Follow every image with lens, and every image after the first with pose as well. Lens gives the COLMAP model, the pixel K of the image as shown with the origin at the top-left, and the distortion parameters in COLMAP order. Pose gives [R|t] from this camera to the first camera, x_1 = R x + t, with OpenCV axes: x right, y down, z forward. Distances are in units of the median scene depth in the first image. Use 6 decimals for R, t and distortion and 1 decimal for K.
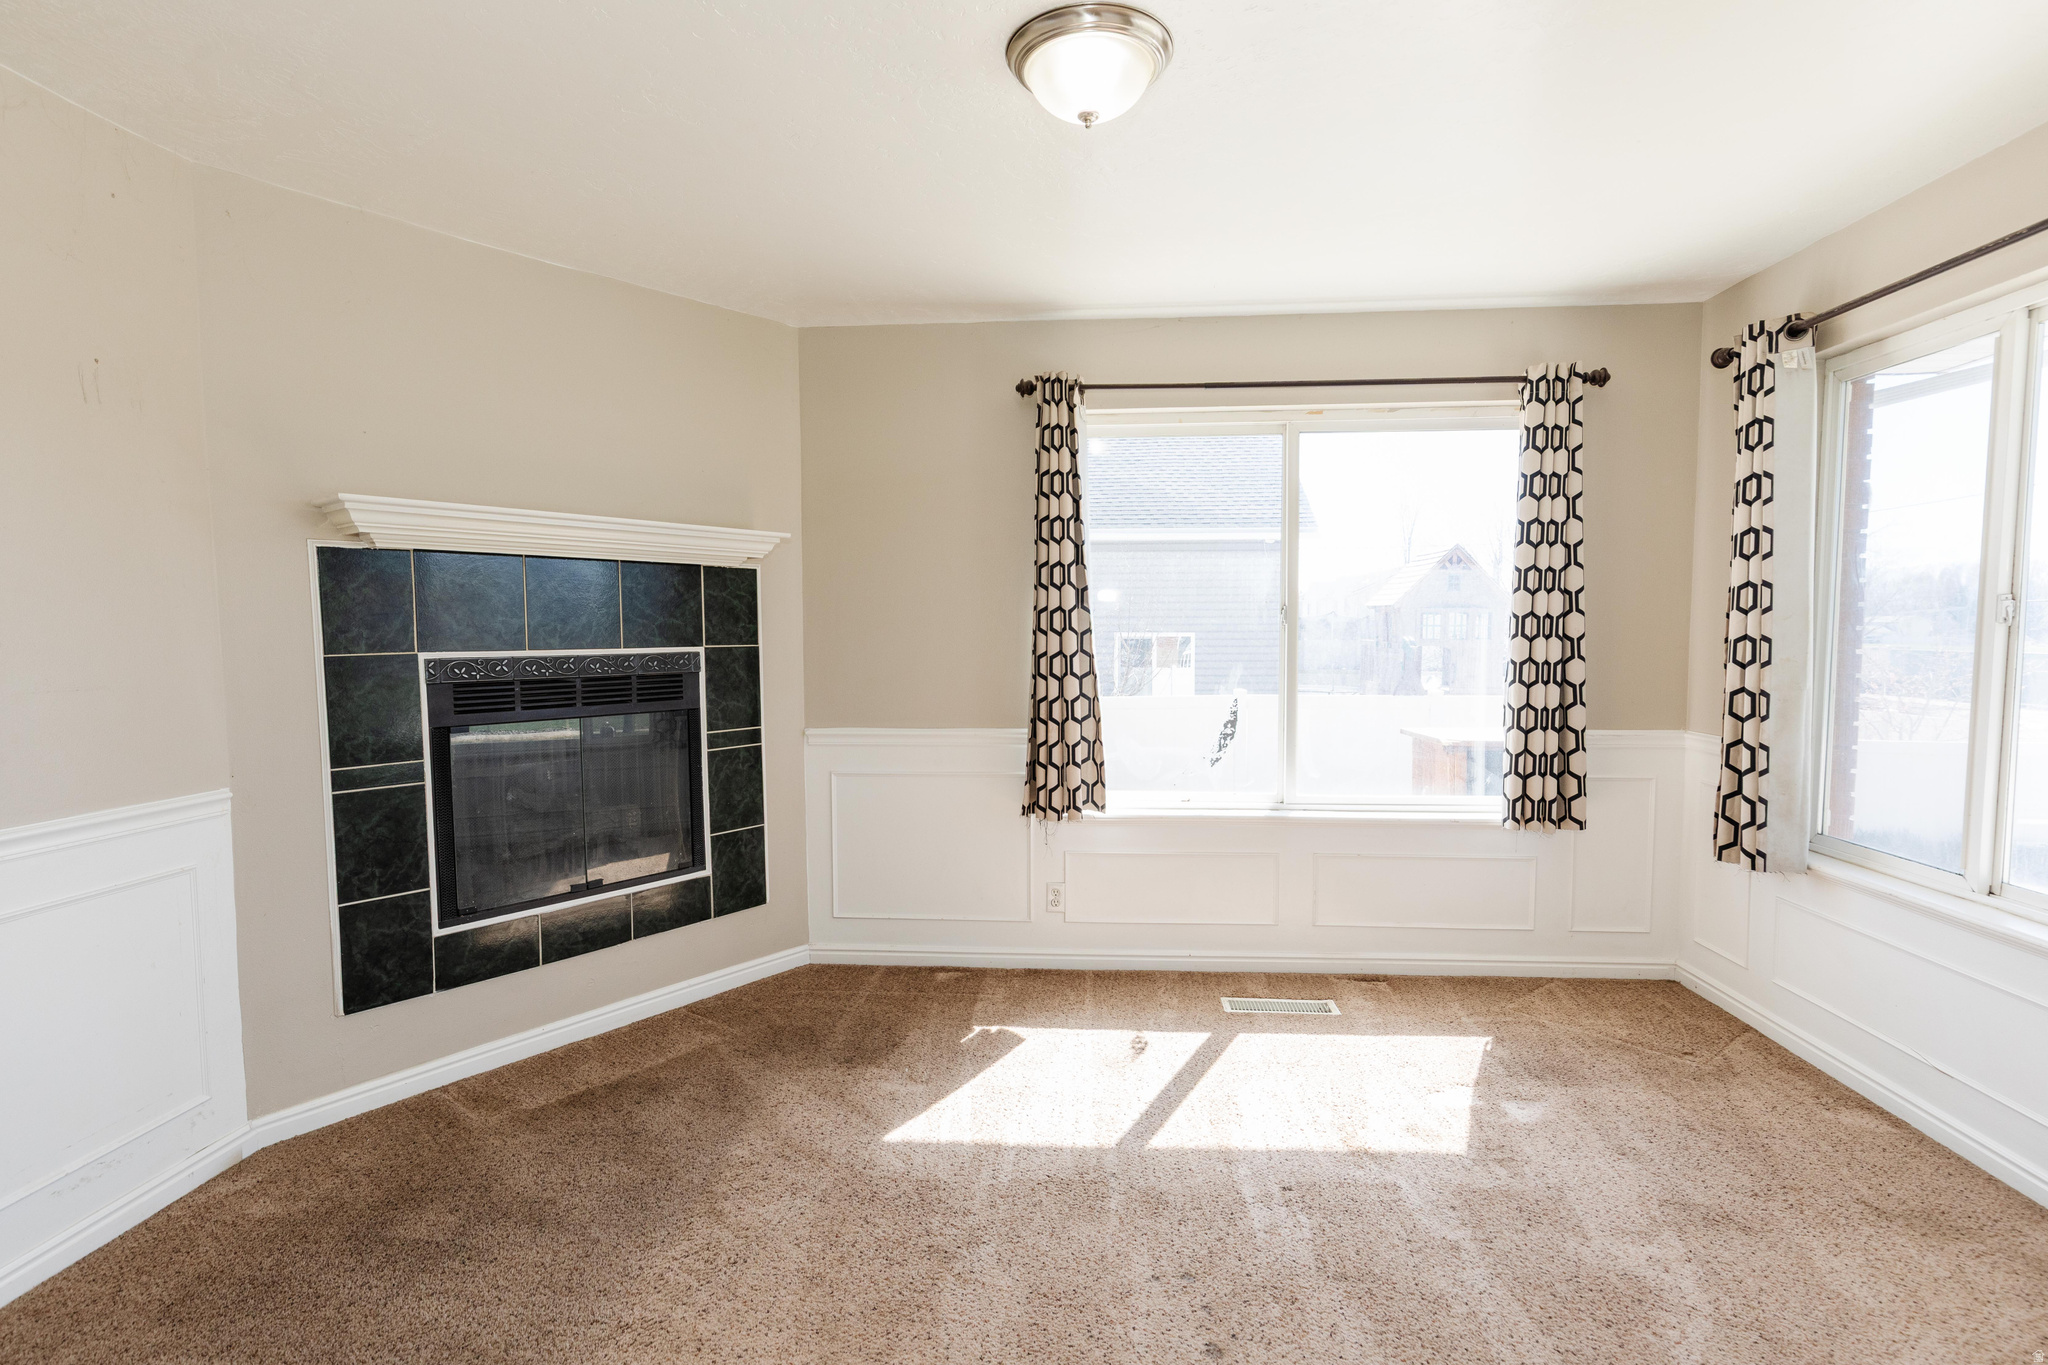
lens RADIAL K [[986.2, 0, 1037.1], [0, 986.2, 688.5], [0, 0, 1]] dist [0.004947, -0.001712]
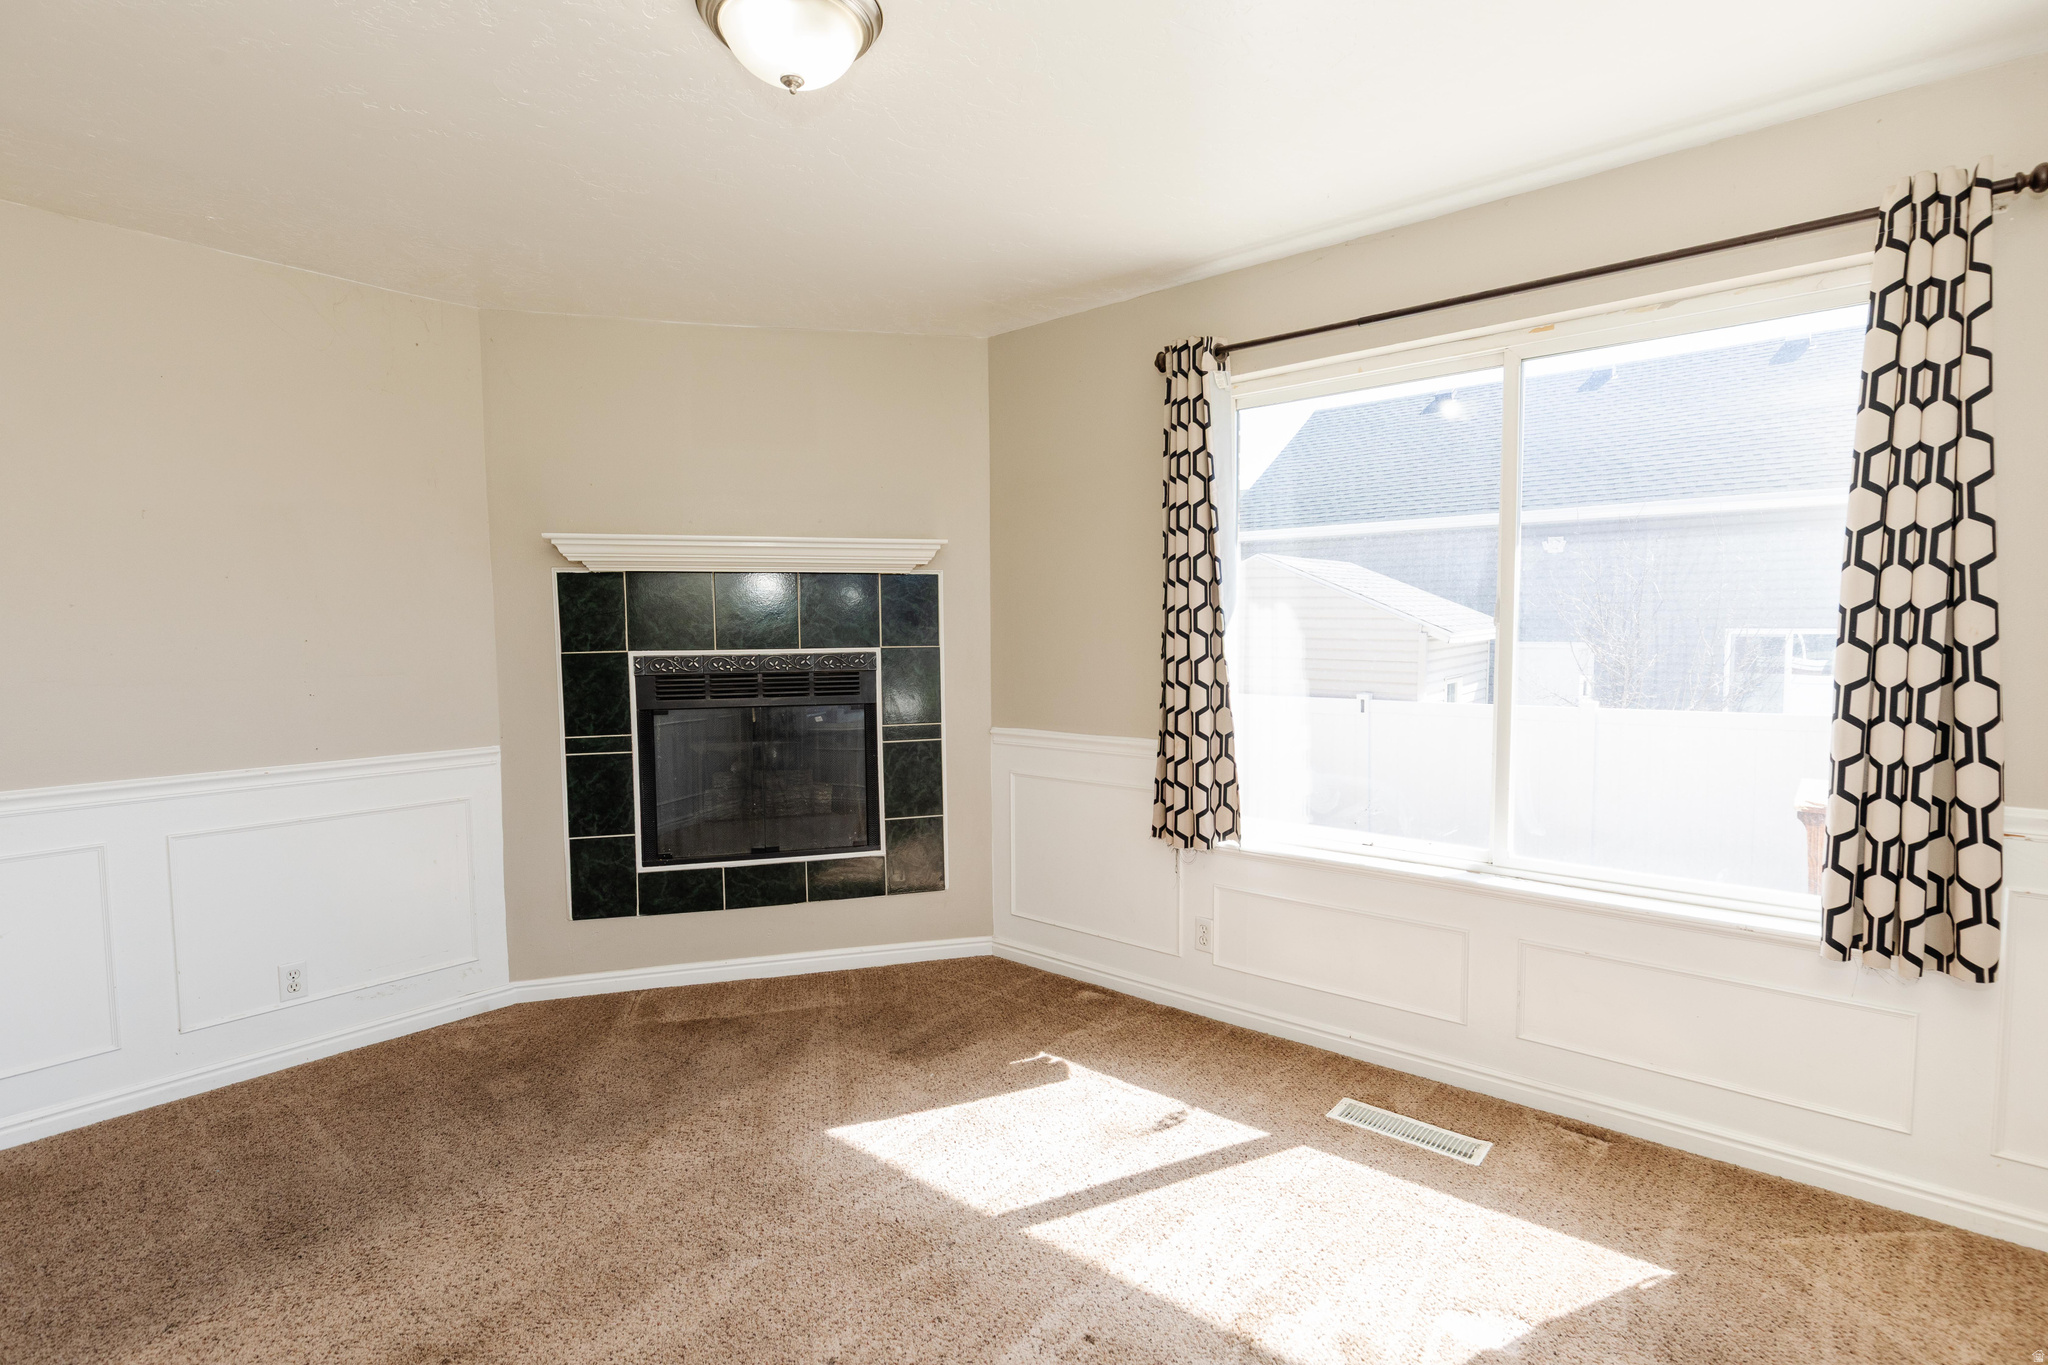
lens RADIAL K [[986.2, 0, 1081.7], [0, 986.2, 689.3], [0, 0, 1]] dist [0.004947, -0.001712]
pose [[0.807690, 0.034709, -0.588584, 0.540124], [-0.030467, 0.999389, 0.017126, -0.023422], [0.588819, 0.004099, 0.808254, 0.271012]]
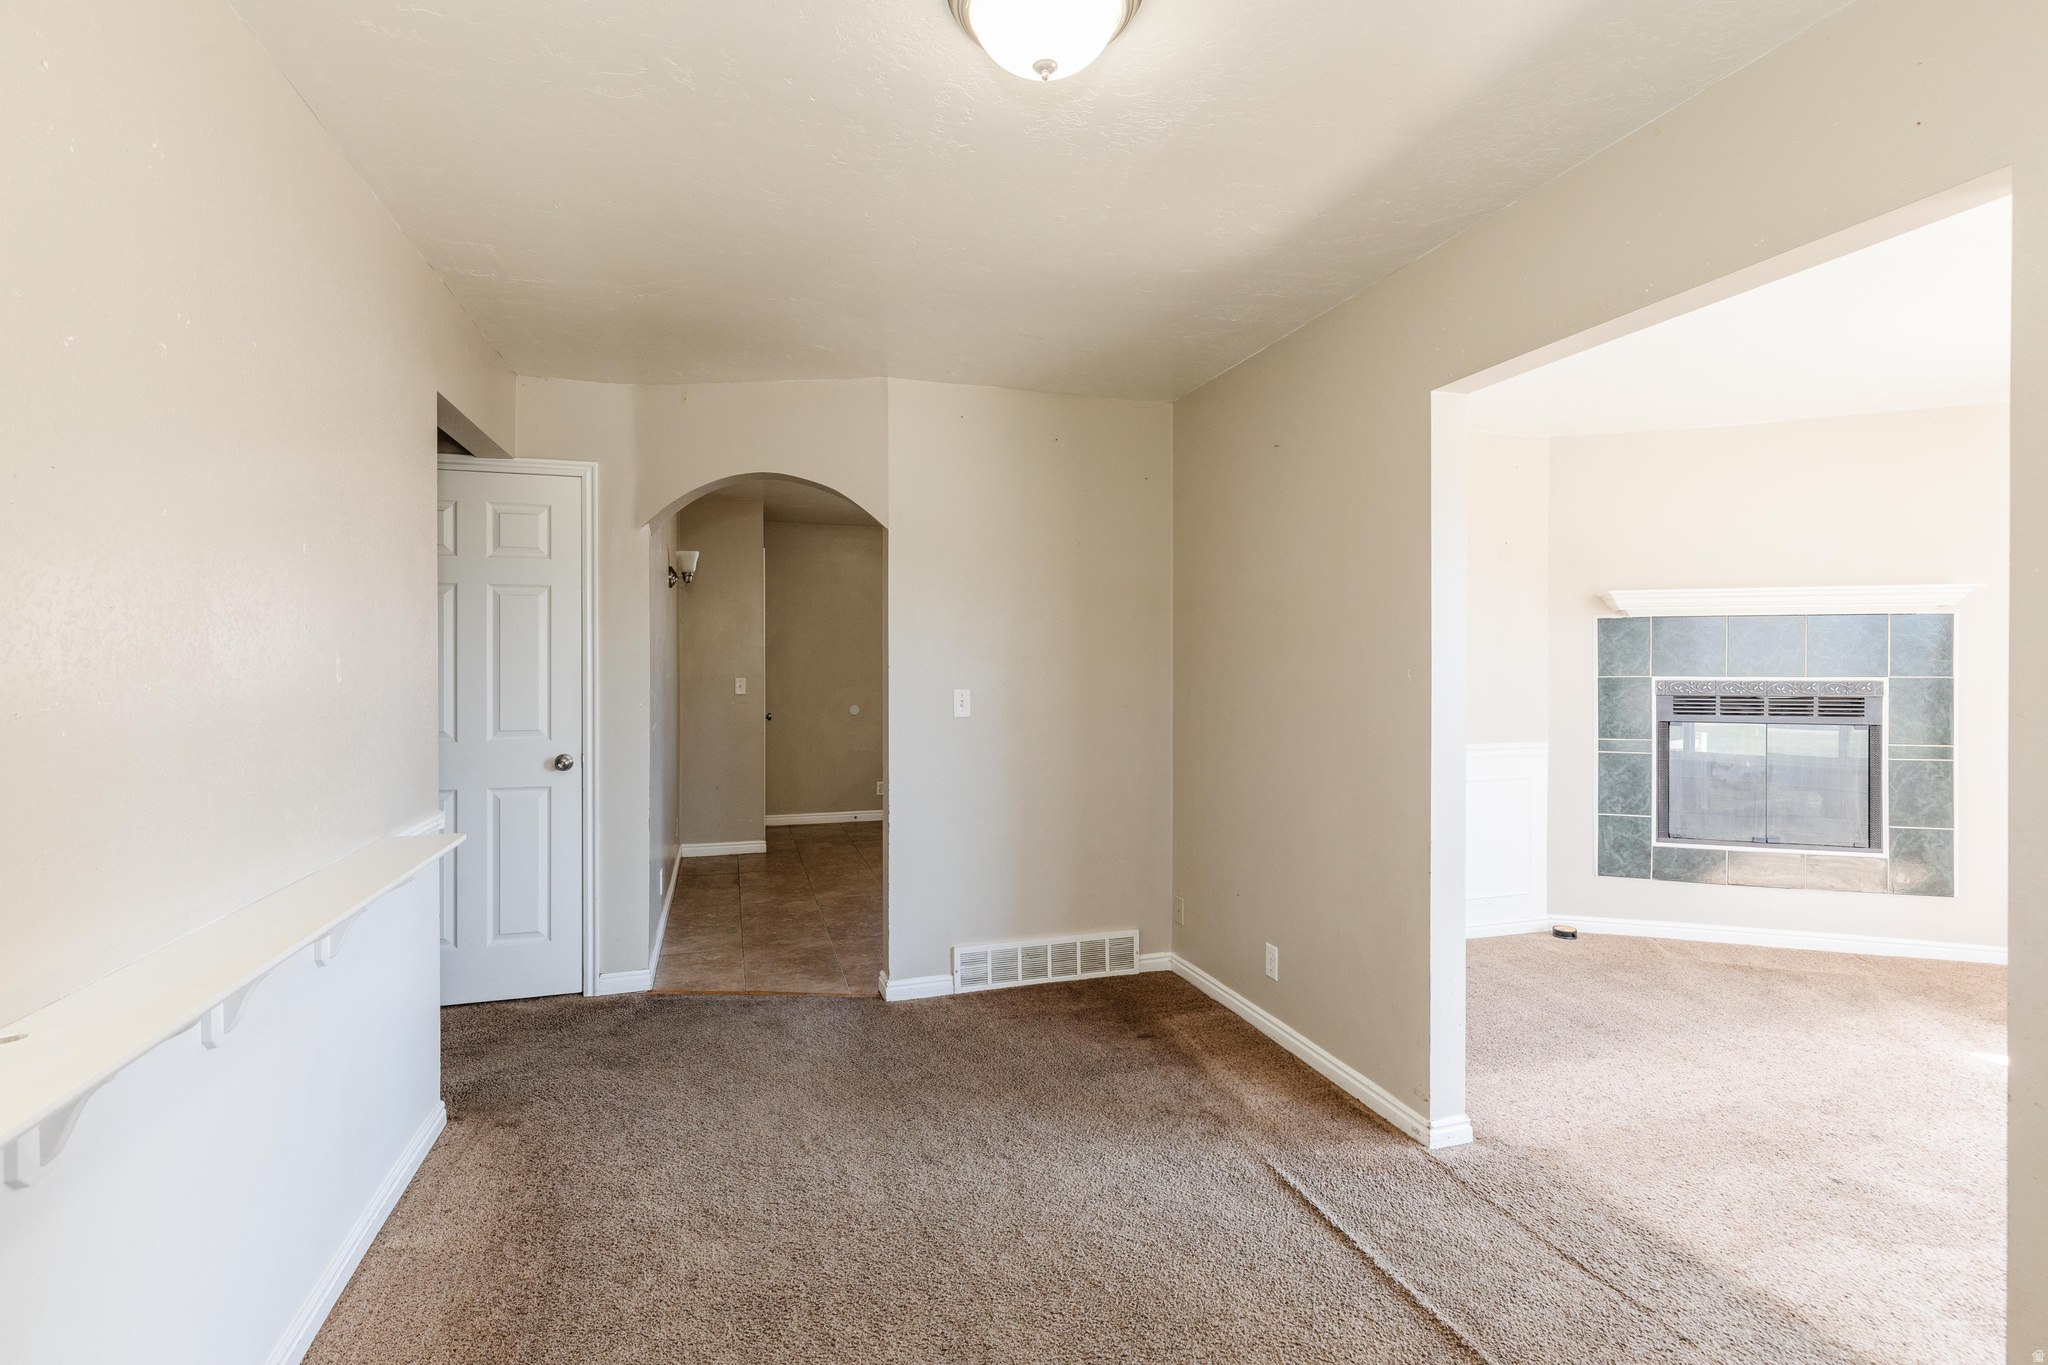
lens RADIAL K [[947.4, 0, 986.5], [0, 947.4, 676.0], [0, 0, 1]] dist [0.003849, -0.001075]
pose [[0.332101, 0.014900, -0.943126, 0.475696], [-0.060216, 0.998171, -0.005434, 0.036262], [0.941320, 0.058596, 0.332391, -0.554720]]
